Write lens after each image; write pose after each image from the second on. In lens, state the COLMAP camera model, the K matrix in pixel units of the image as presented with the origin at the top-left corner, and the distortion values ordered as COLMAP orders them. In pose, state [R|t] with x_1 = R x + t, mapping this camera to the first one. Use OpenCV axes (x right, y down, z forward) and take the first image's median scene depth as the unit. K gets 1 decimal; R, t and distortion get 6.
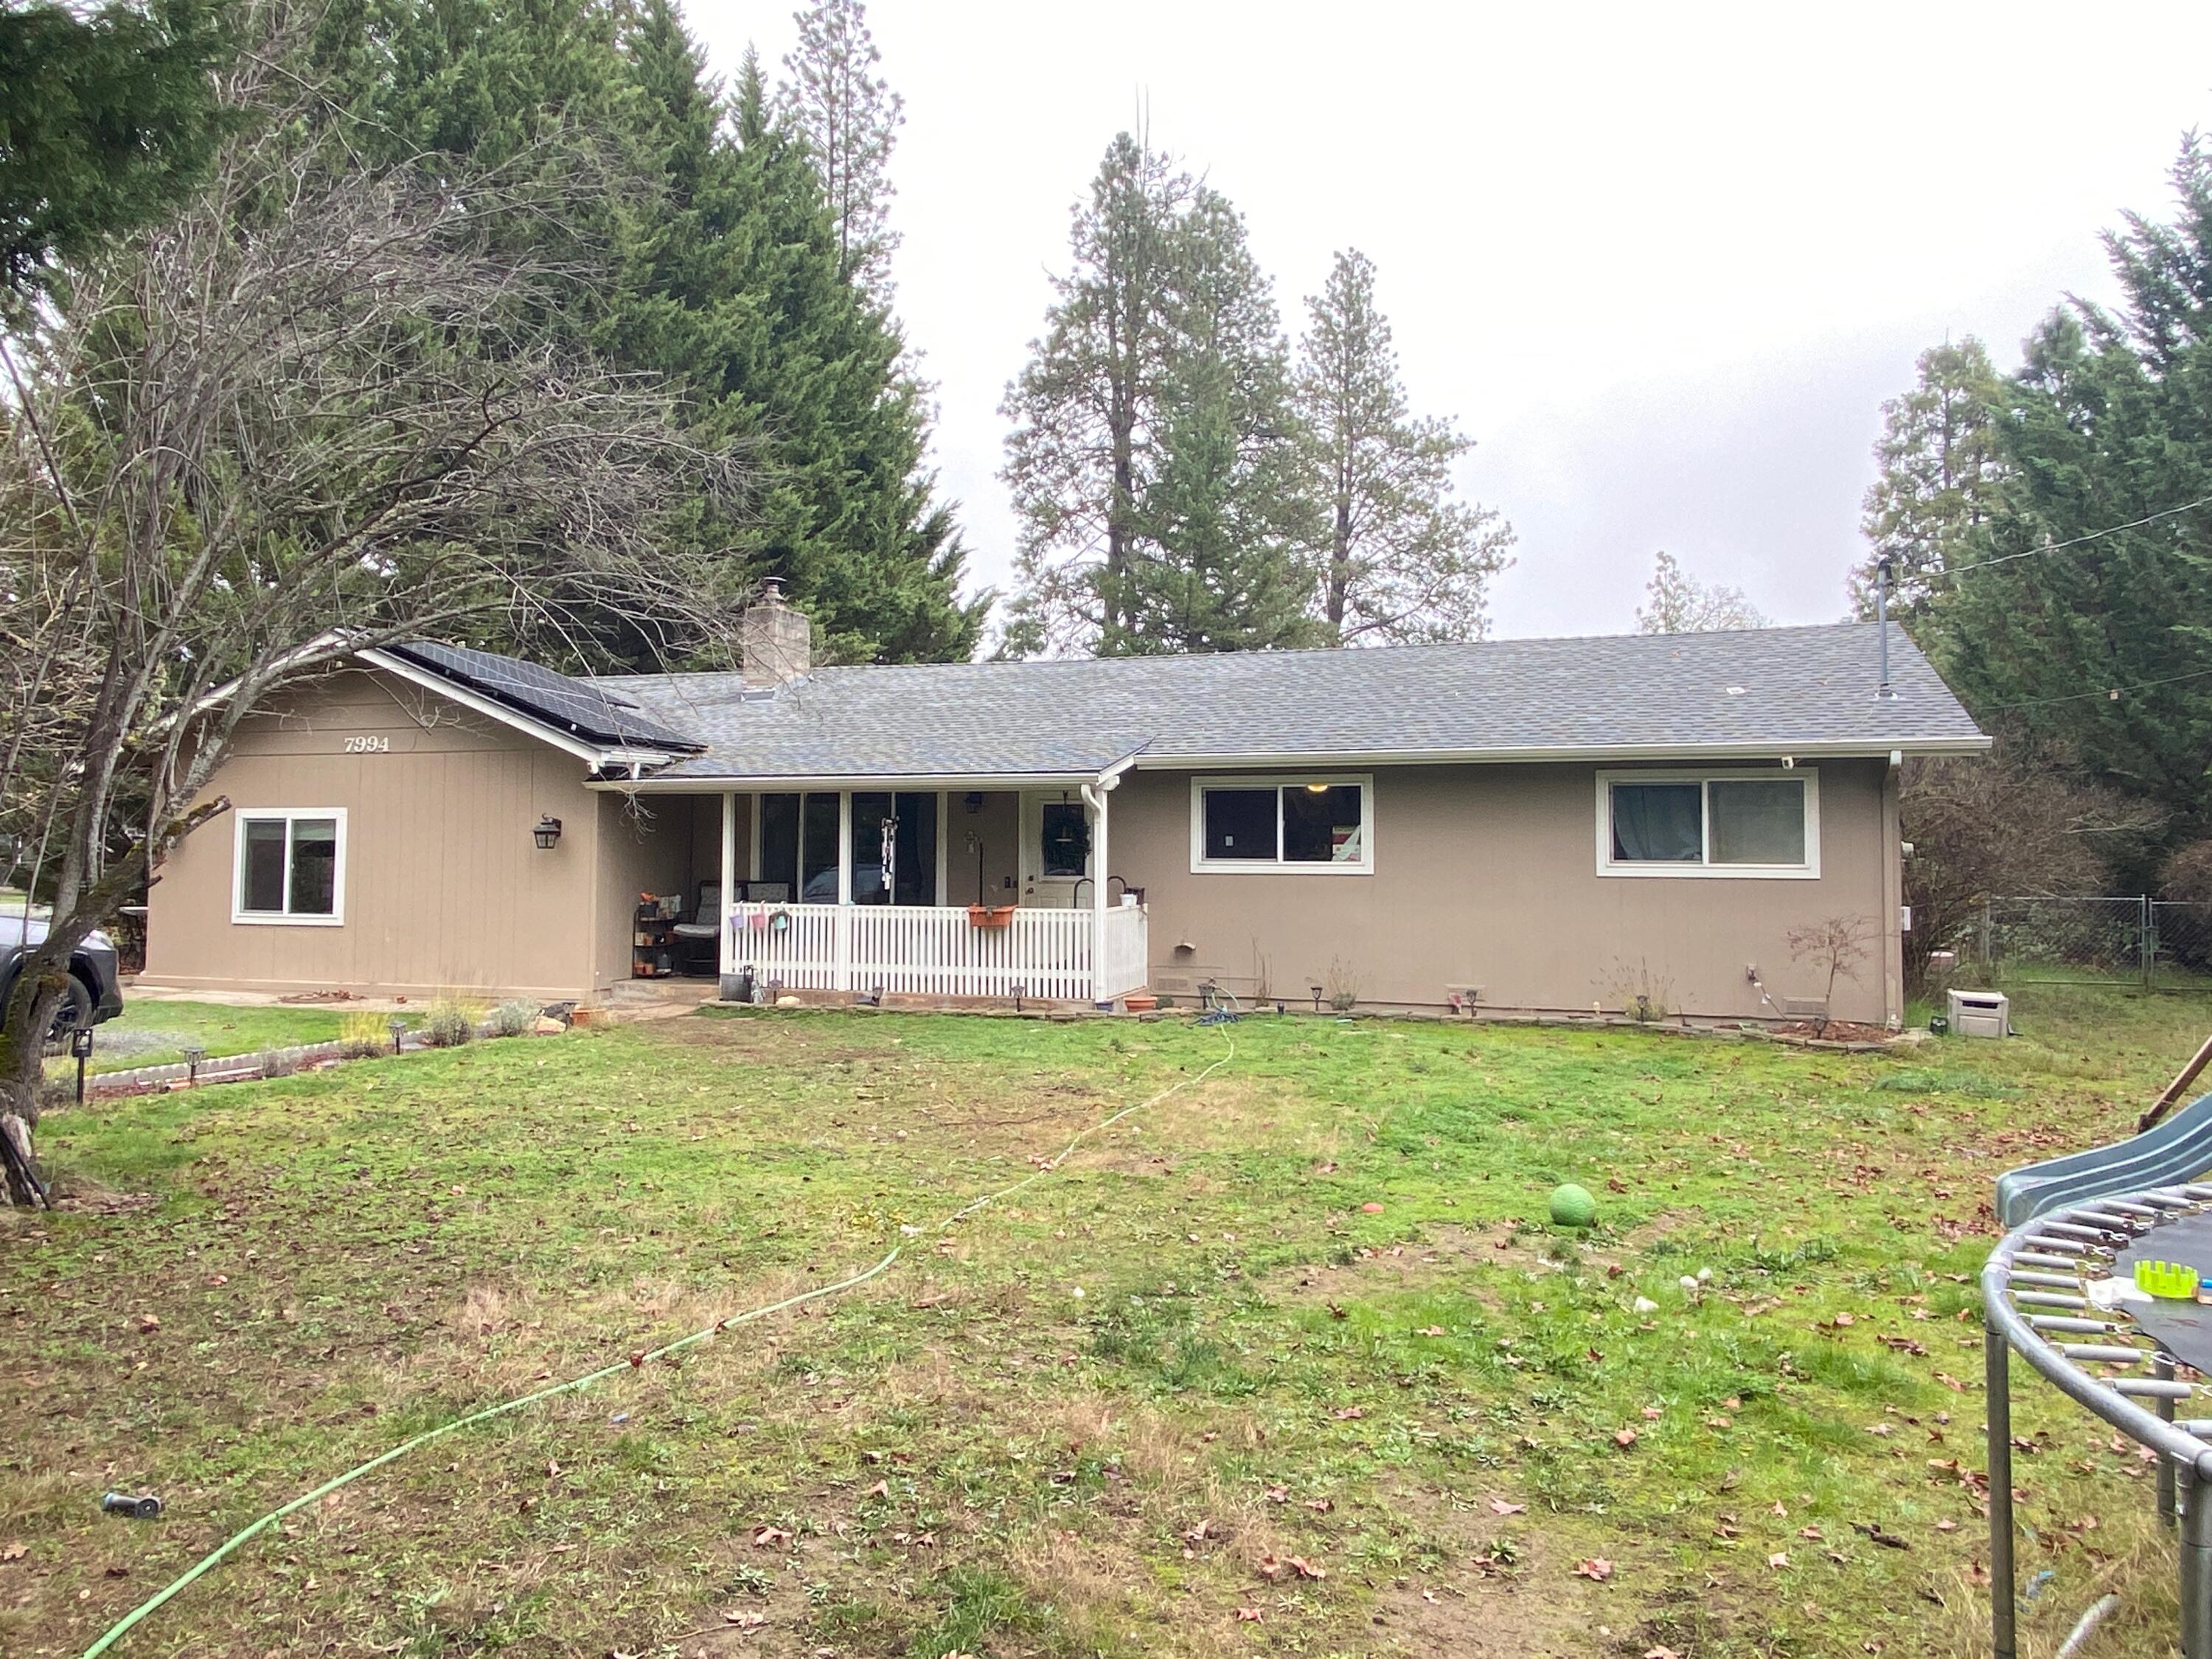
lens RADIAL K [[1552.3, 0, 1084.5], [0, 1552.3, 789.0], [0, 0, 1]] dist [0.029289, -0.021796]
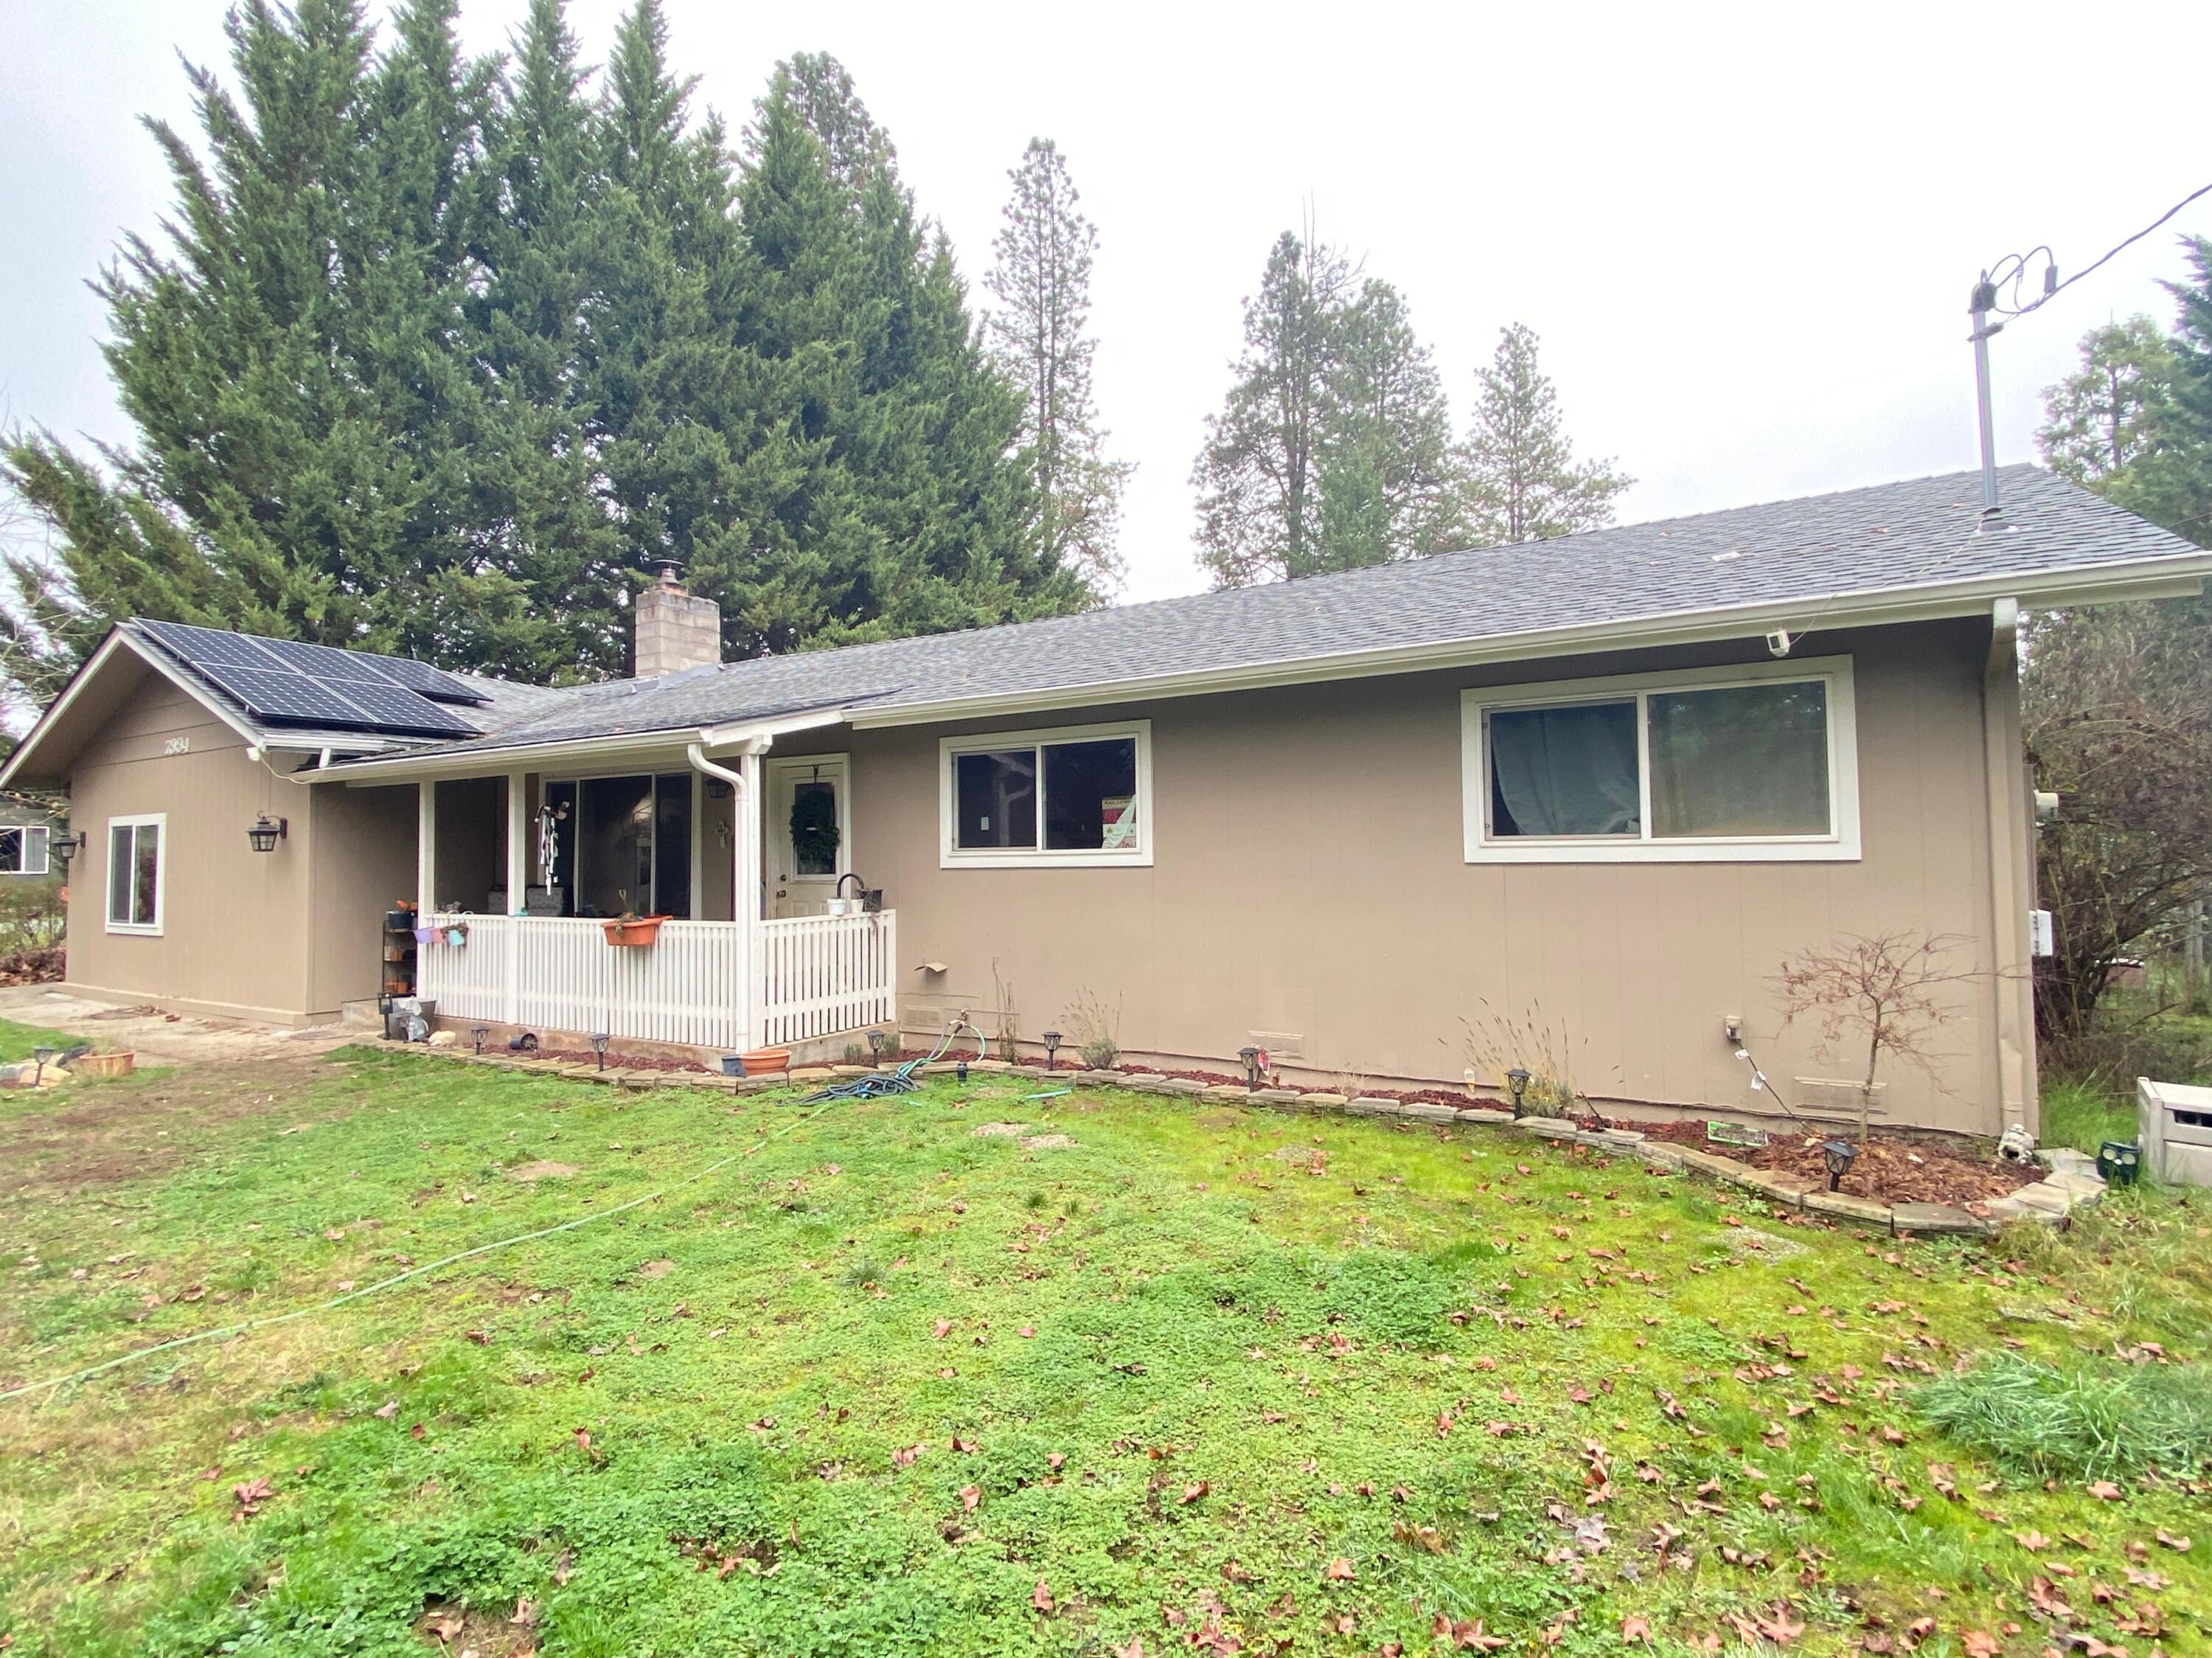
lens RADIAL K [[1142.1, 0, 1096.5], [0, 1142.1, 813.1], [0, 0, 1]] dist [0.002679, -0.012767]
pose [[0.972417, -0.027233, -0.231655, 0.213850], [0.028516, 0.999591, 0.002192, 0.022975], [0.231500, -0.008738, 0.972796, 0.388293]]
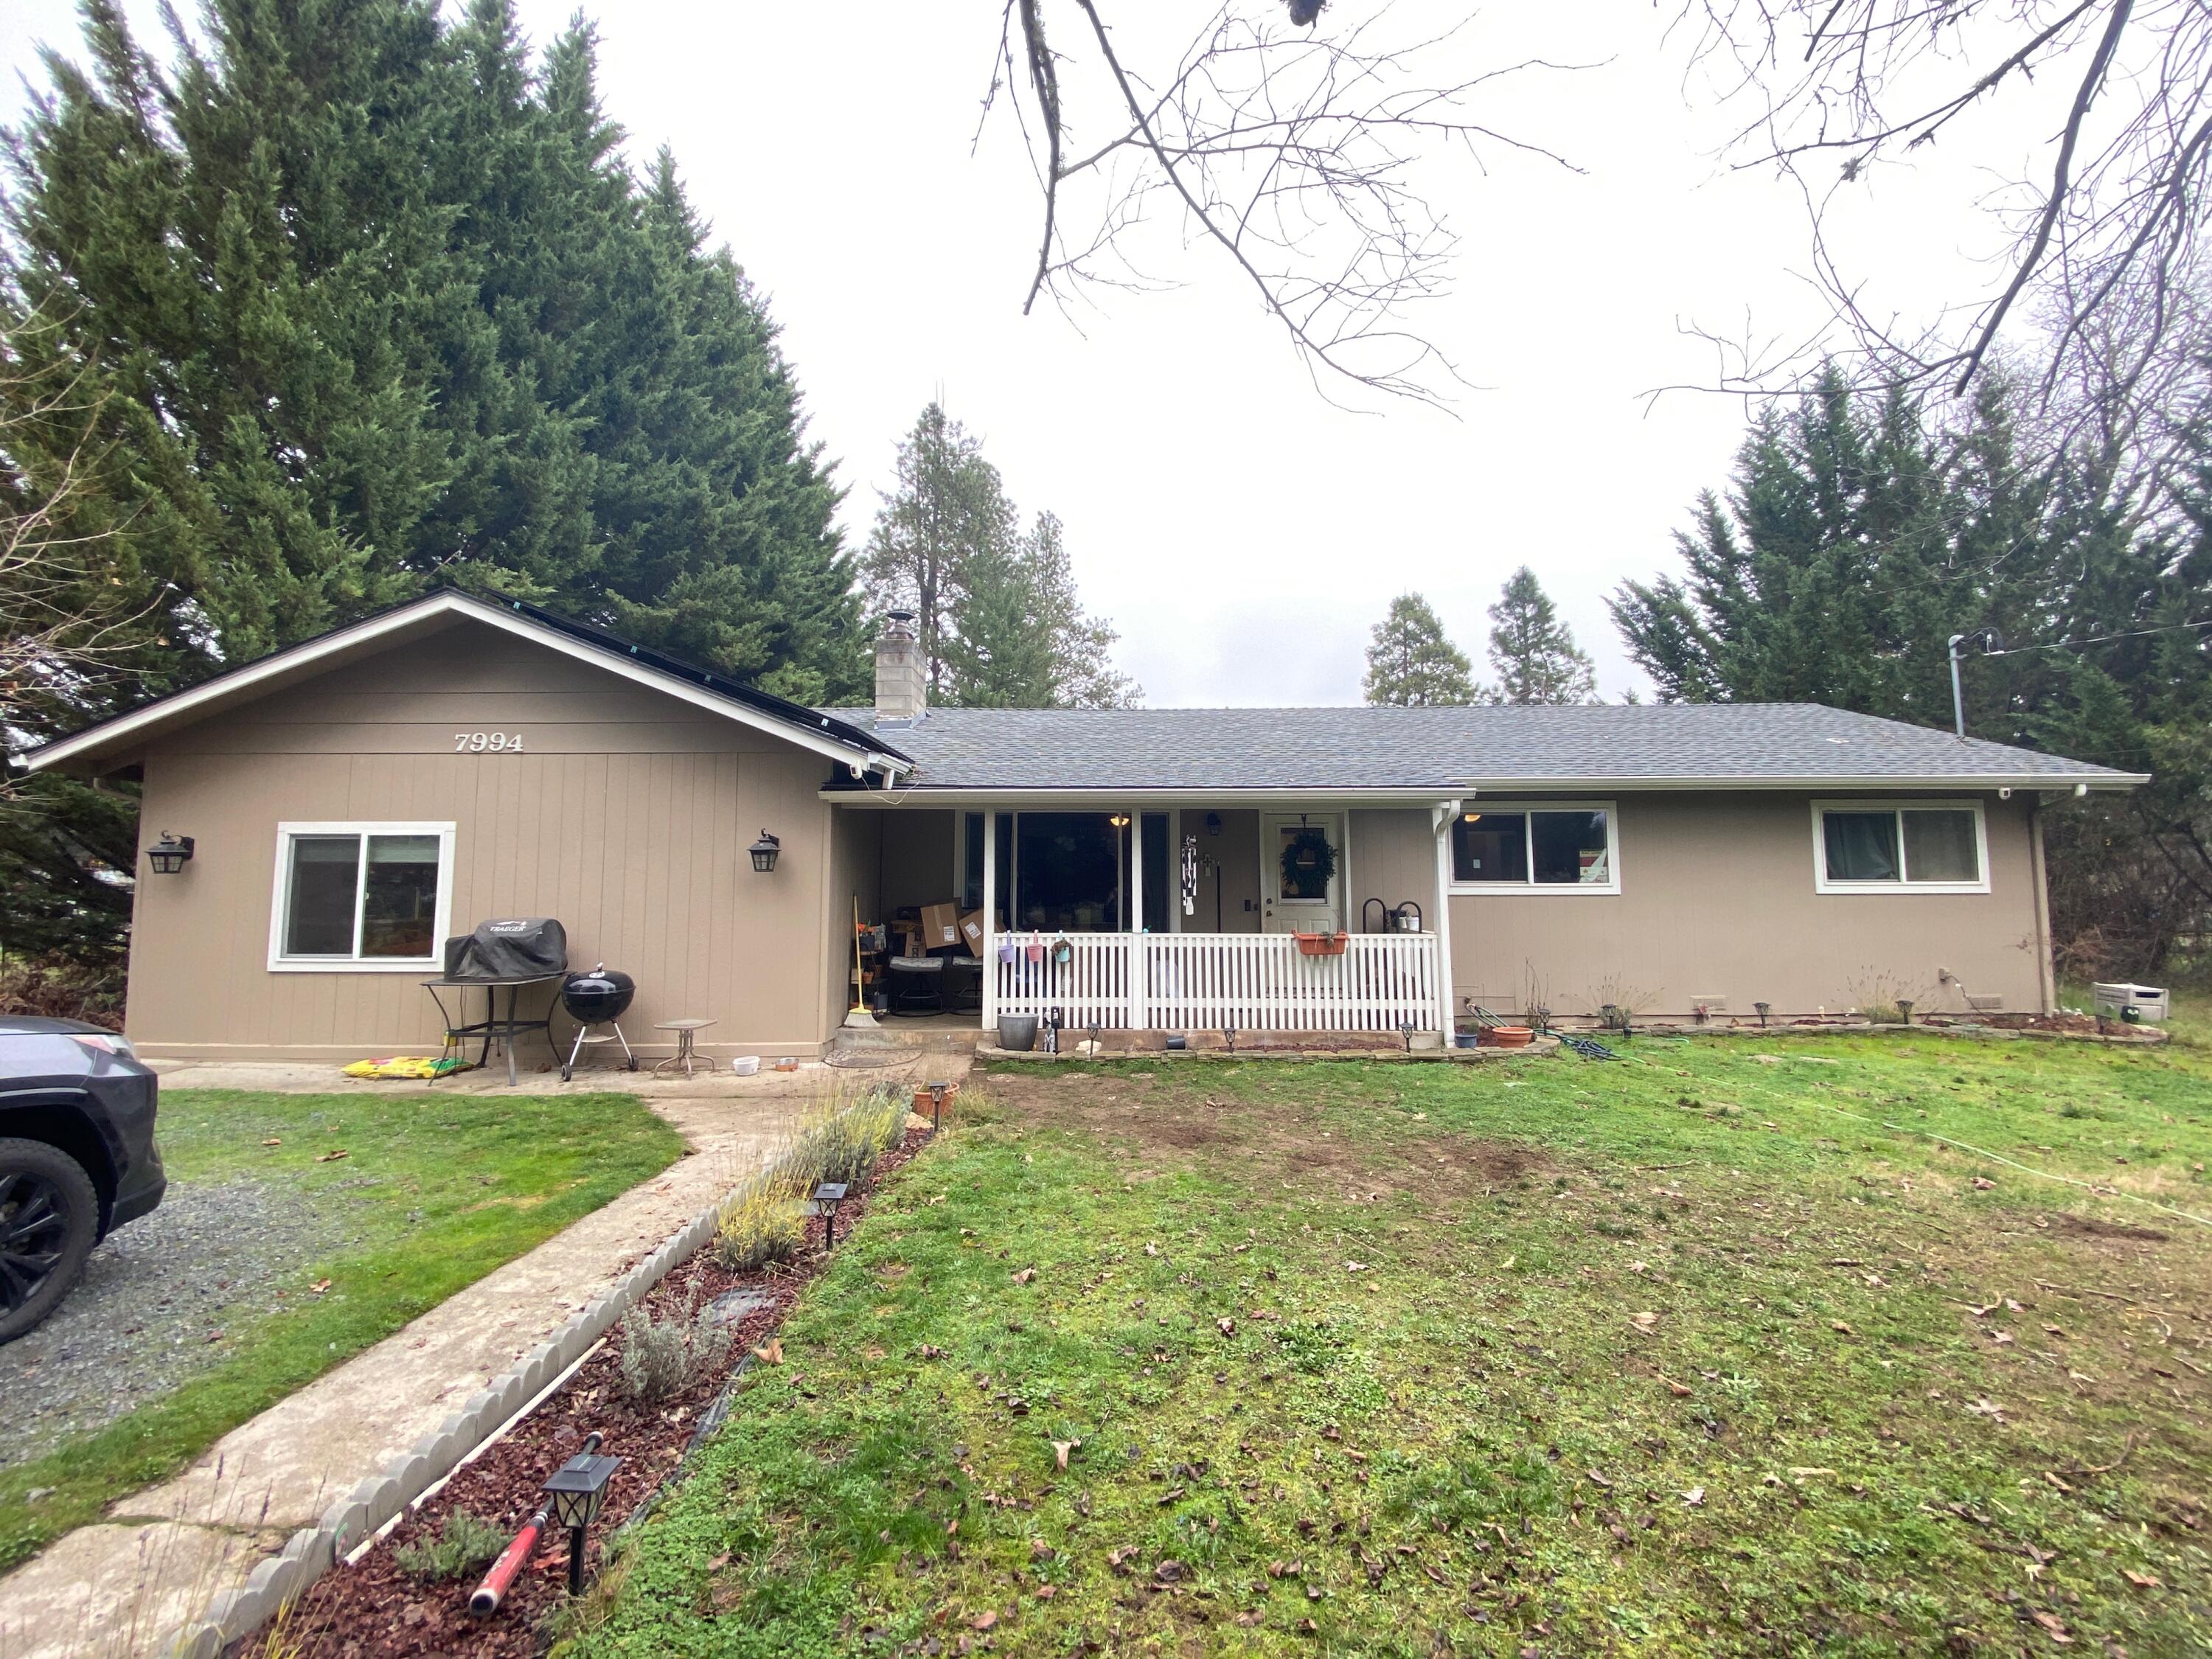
lens RADIAL K [[900.6, 0, 1110.3], [0, 900.6, 825.8], [0, 0, 1]] dist [-0.000756, -0.001281]
pose [[0.944144, 0.016524, 0.329119, -0.271171], [-0.008079, 0.999603, -0.027011, 0.020918], [-0.329435, 0.022843, 0.943902, 0.402612]]
